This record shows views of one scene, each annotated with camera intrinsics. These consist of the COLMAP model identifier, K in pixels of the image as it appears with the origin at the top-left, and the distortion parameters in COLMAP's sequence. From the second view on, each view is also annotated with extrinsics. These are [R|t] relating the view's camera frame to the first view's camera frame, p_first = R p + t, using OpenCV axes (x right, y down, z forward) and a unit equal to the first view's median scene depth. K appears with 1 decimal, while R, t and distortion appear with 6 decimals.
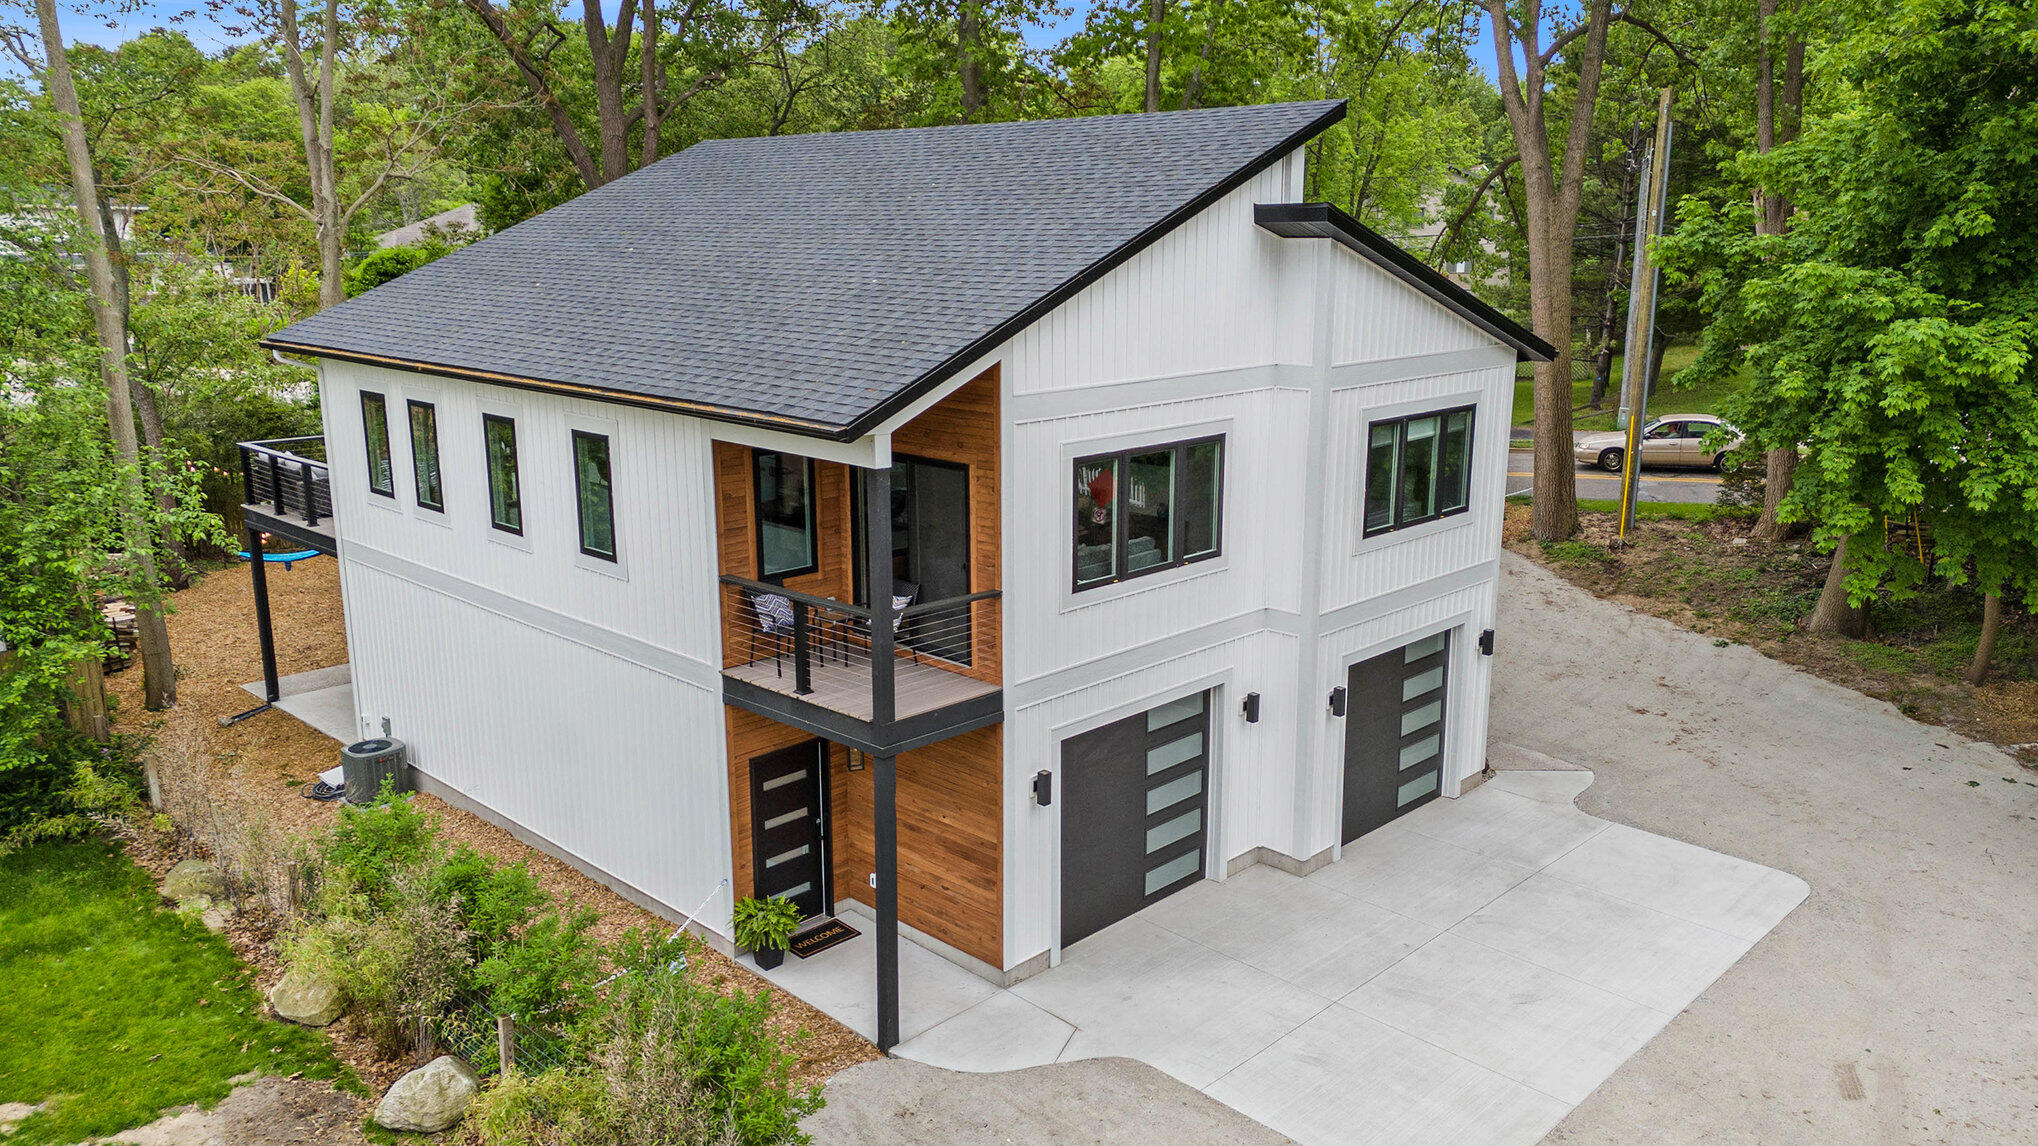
lens RADIAL K [[1487.4, 0, 1015.2], [0, 1487.4, 625.3], [0, 0, 1]] dist [0.027732, -0.005095]
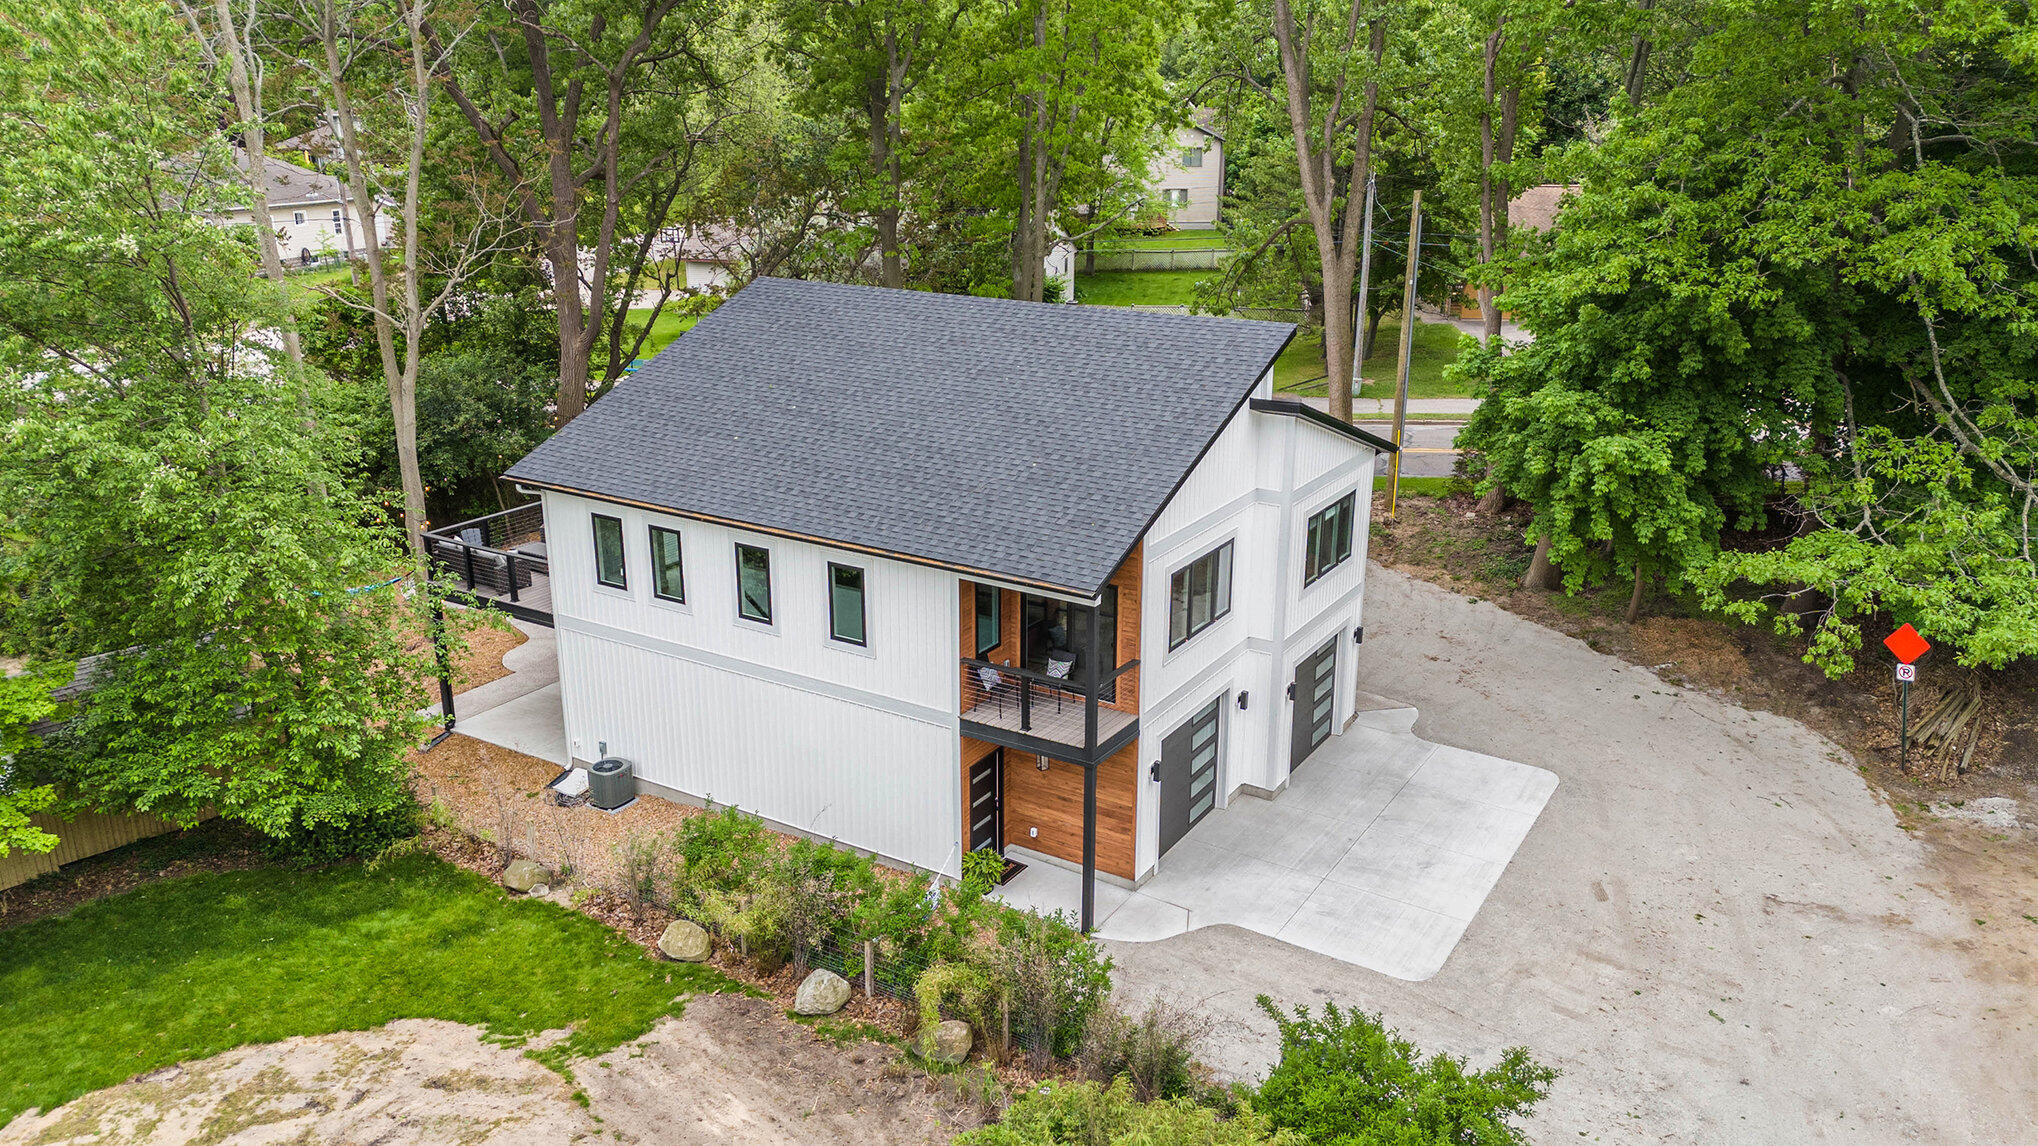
lens RADIAL K [[1487.4, 0, 1015.2], [0, 1487.4, 625.3], [0, 0, 1]] dist [0.027732, -0.005095]
pose [[0.975845, -0.070938, 0.206628, -0.389581], [0.053171, 0.994493, 0.090314, -0.175355], [-0.211897, -0.077146, 0.974242, -0.474861]]
